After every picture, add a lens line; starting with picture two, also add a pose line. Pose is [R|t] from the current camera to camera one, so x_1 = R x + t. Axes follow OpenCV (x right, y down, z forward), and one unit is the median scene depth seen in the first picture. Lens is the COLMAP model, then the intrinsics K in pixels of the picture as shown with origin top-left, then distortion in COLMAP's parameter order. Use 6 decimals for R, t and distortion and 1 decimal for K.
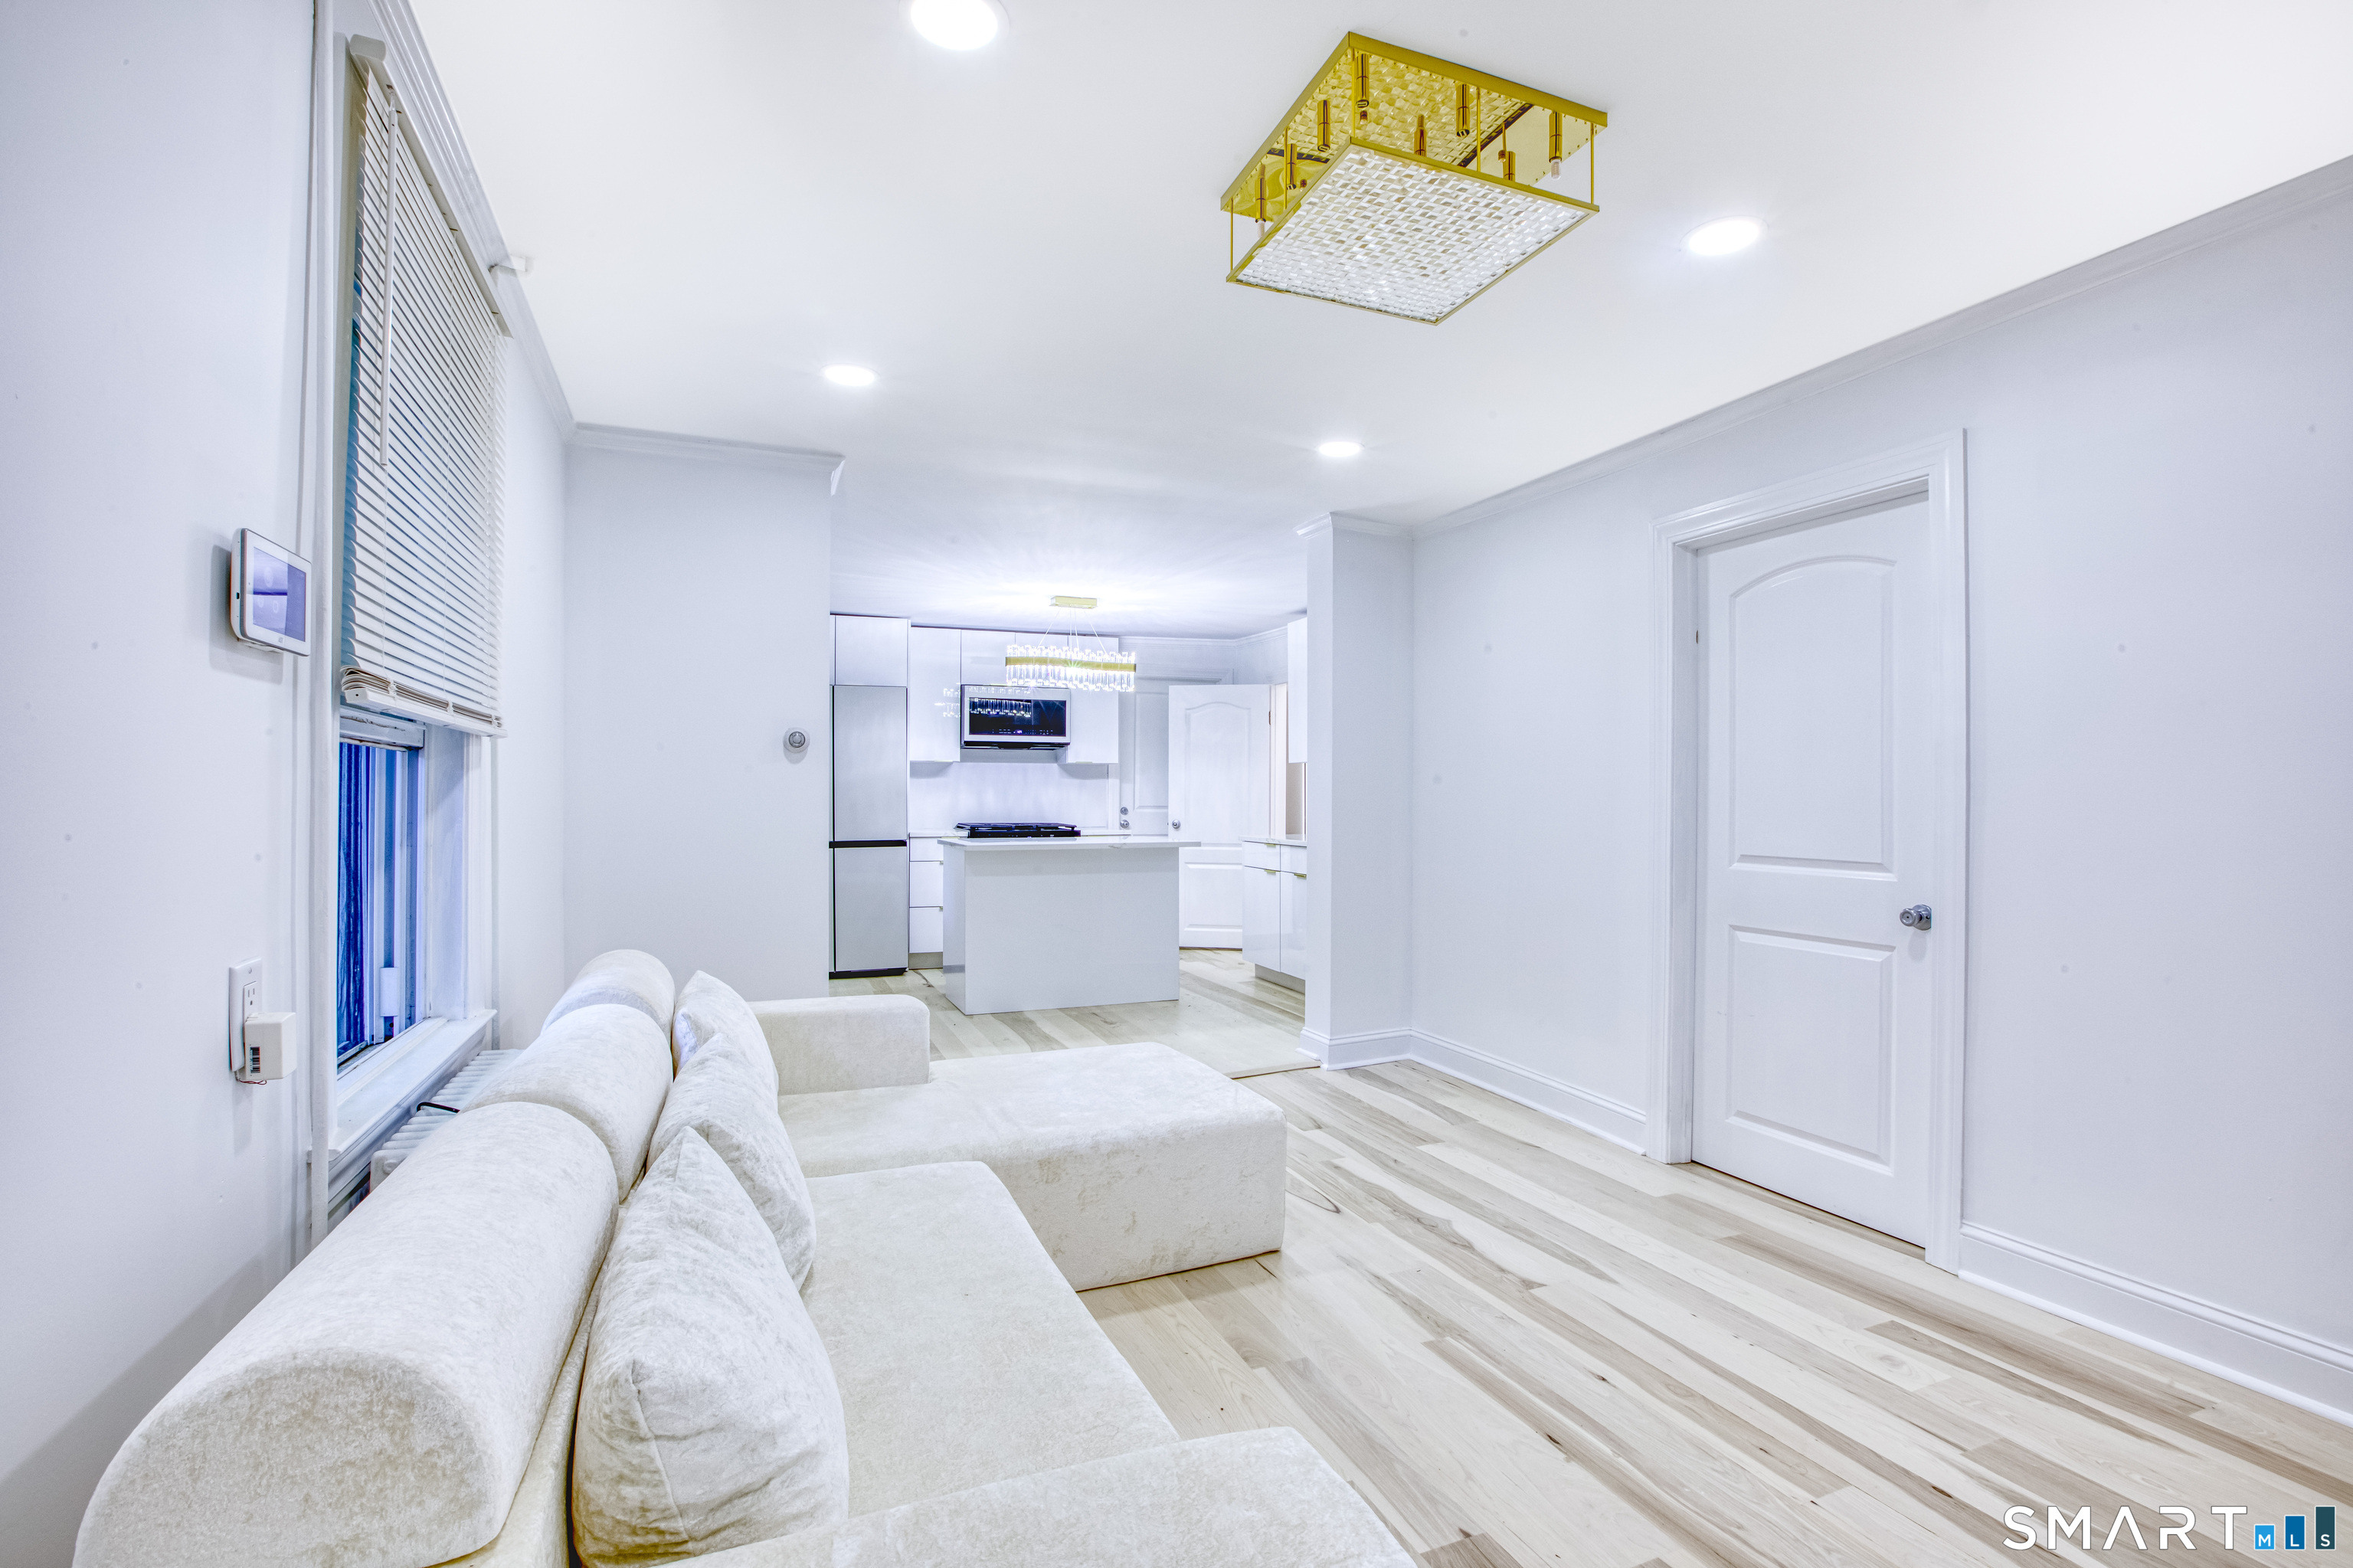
lens RADIAL K [[1097.6, 0, 1182.8], [0, 1097.6, 791.8], [0, 0, 1]] dist [-0.031356, 0.006714]
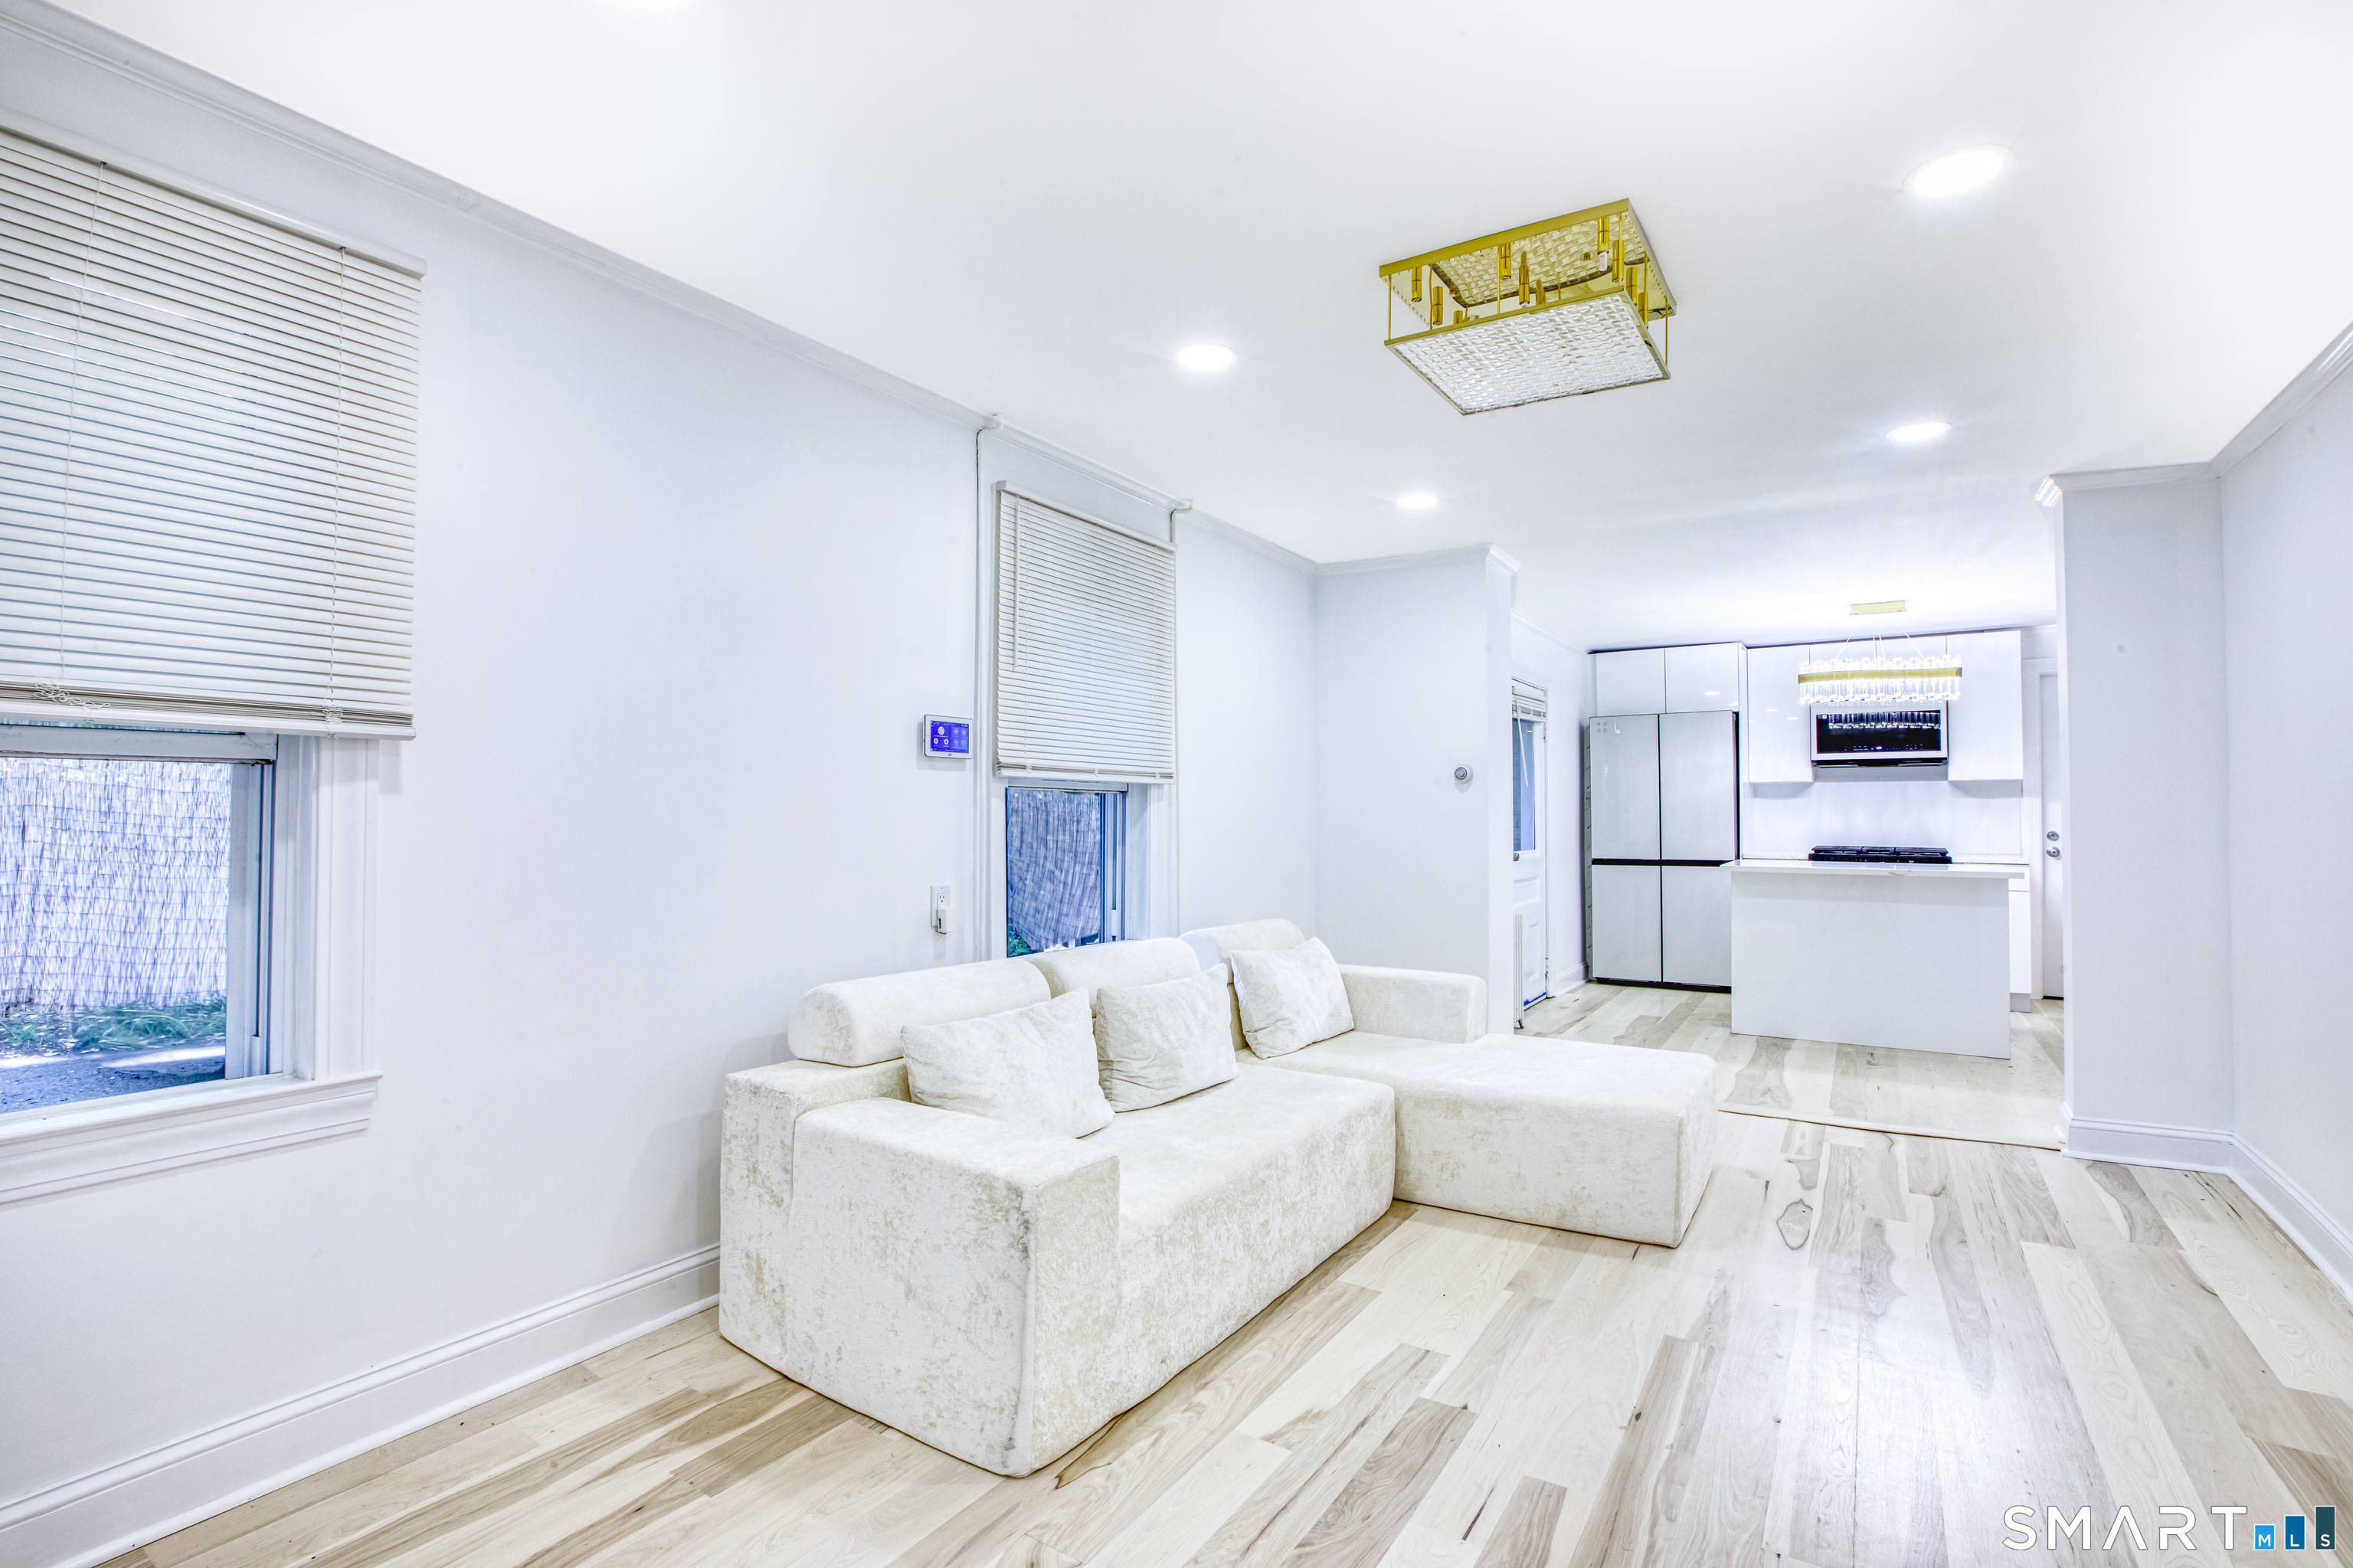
lens RADIAL K [[1097.6, 0, 1178.4], [0, 1097.6, 798.7], [0, 0, 1]] dist [-0.031356, 0.006714]
pose [[0.576065, -0.009638, -0.817347, 0.269874], [0.000856, 0.999937, -0.011188, -0.002567], [0.817403, 0.005745, 0.576037, -0.002201]]
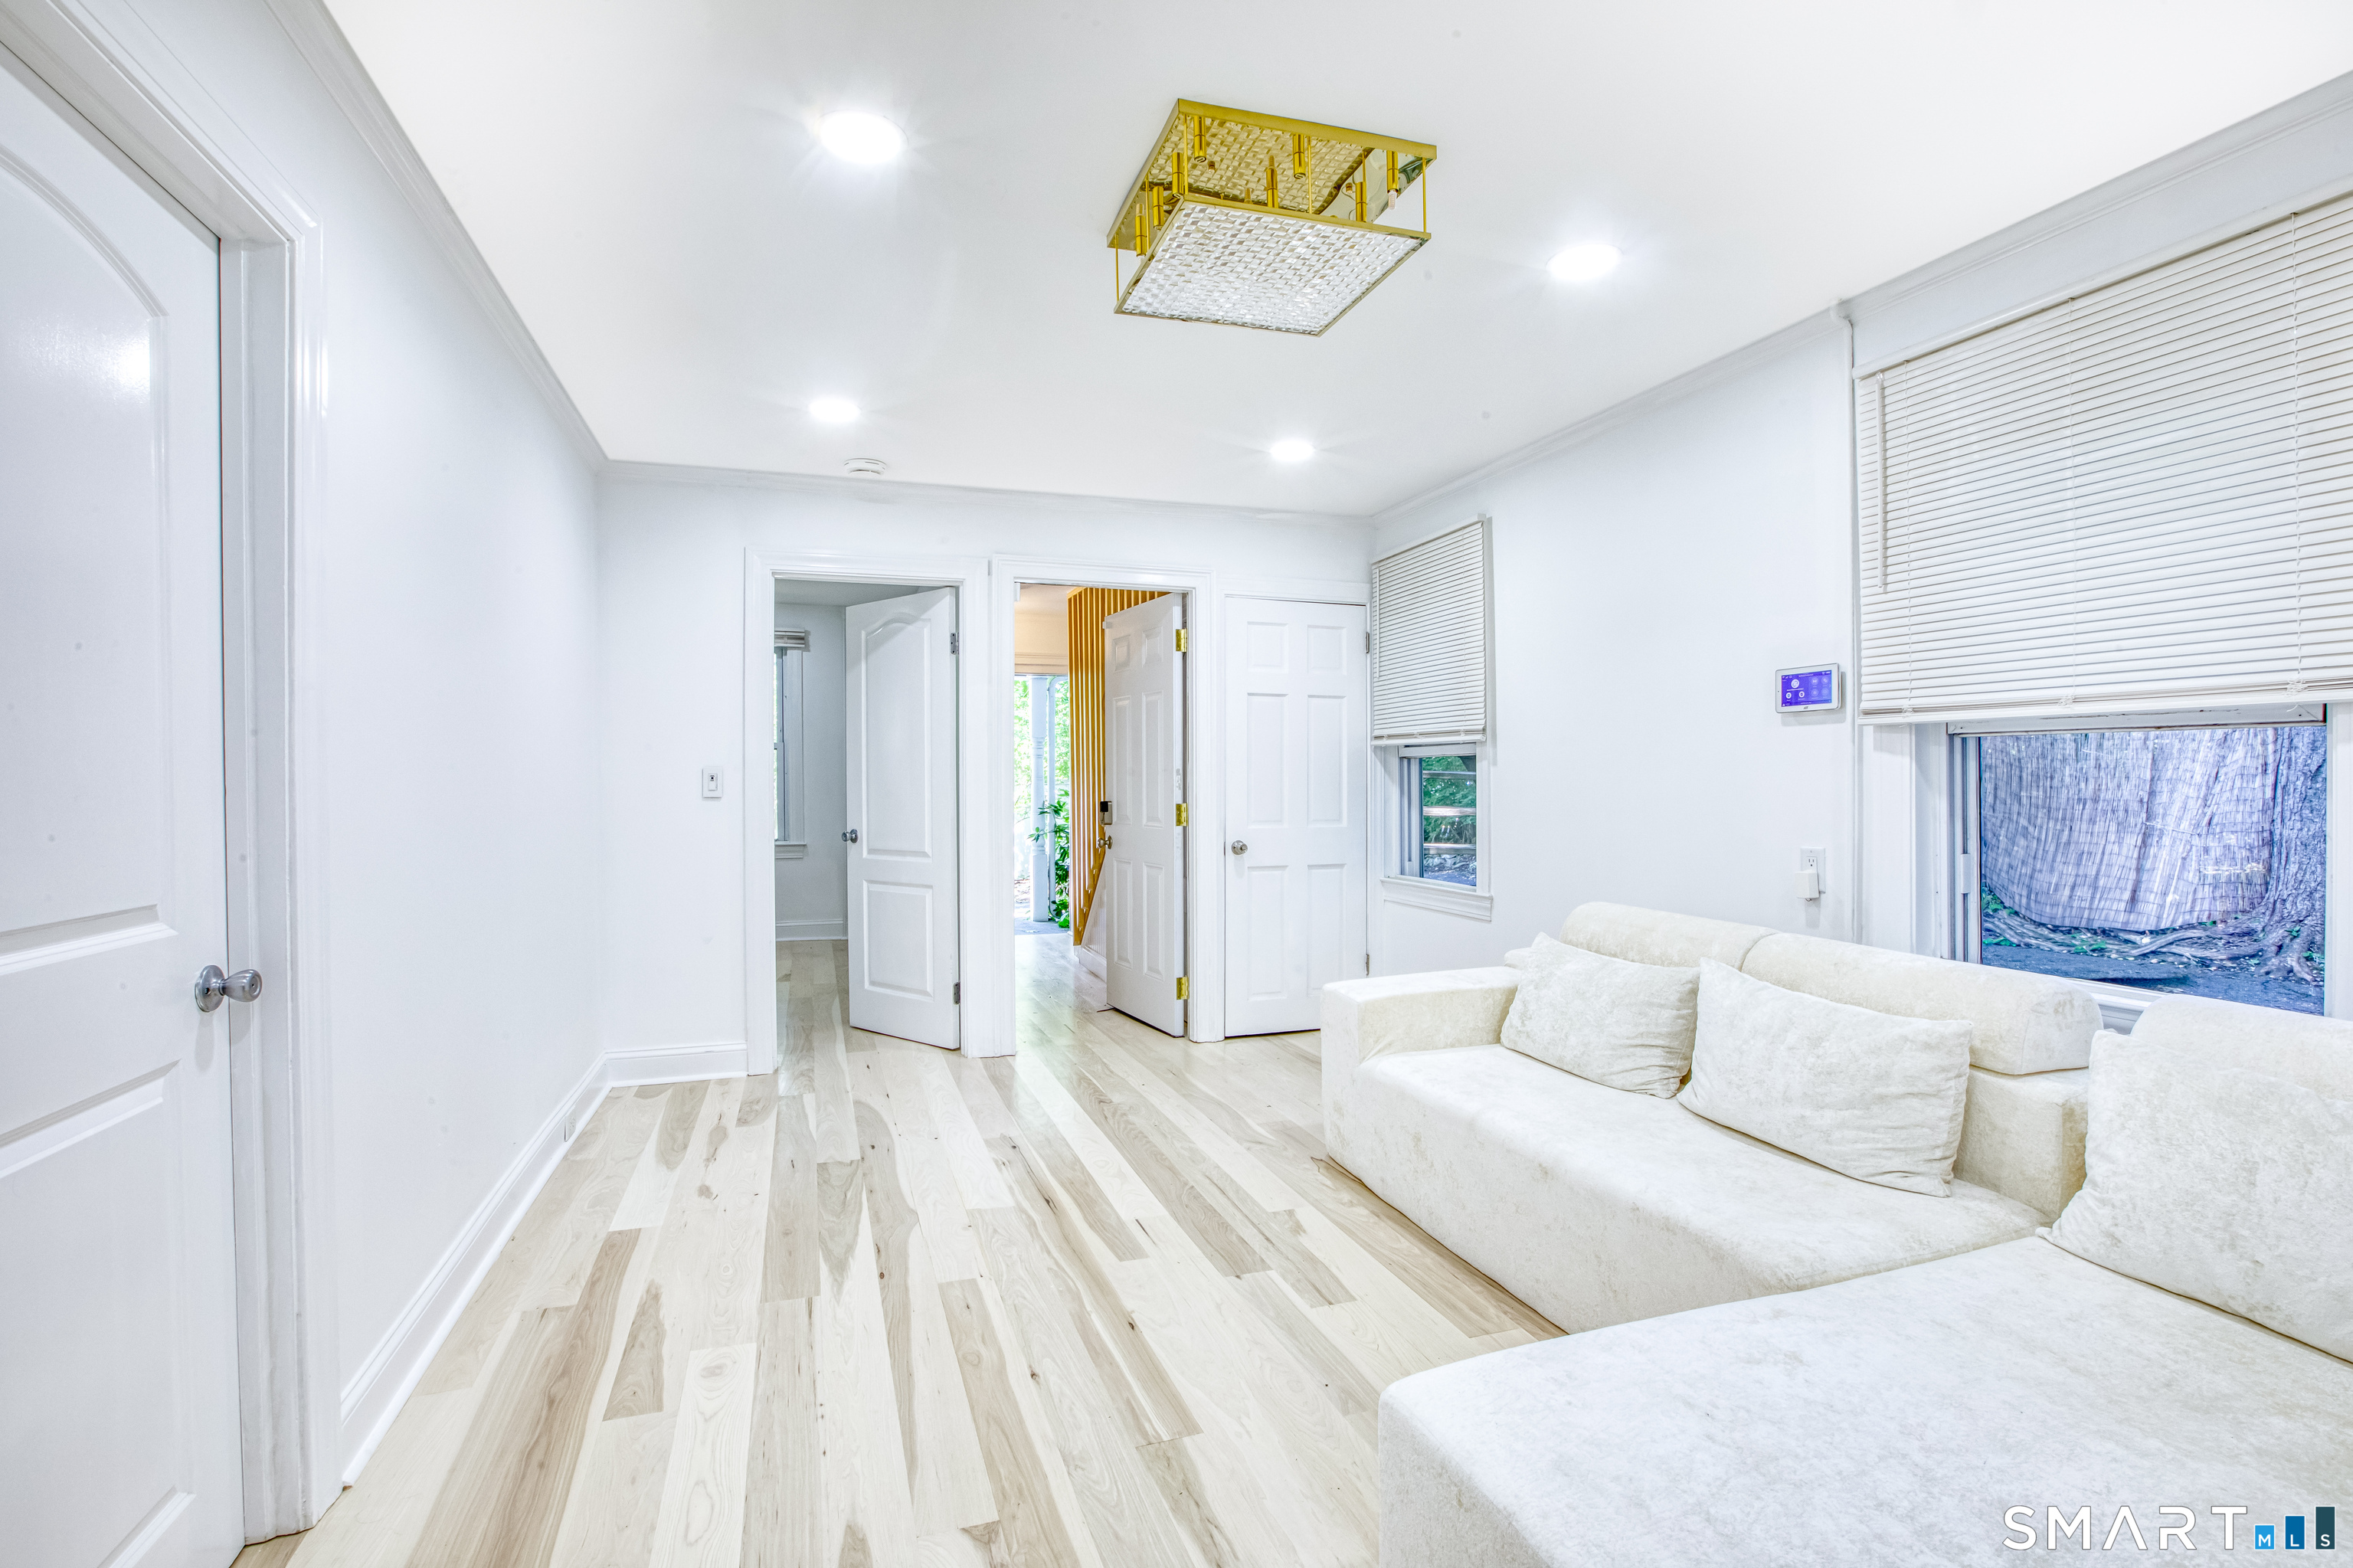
lens RADIAL K [[1074.0, 0, 1173.9], [0, 1074.0, 786.7], [0, 0, 1]] dist [-0.037554, 0.007014]
pose [[-0.998241, -0.003889, 0.059152, 0.064341], [-0.004097, 0.999986, -0.003408, 0.006574], [-0.059138, -0.003644, -0.998243, 0.594793]]
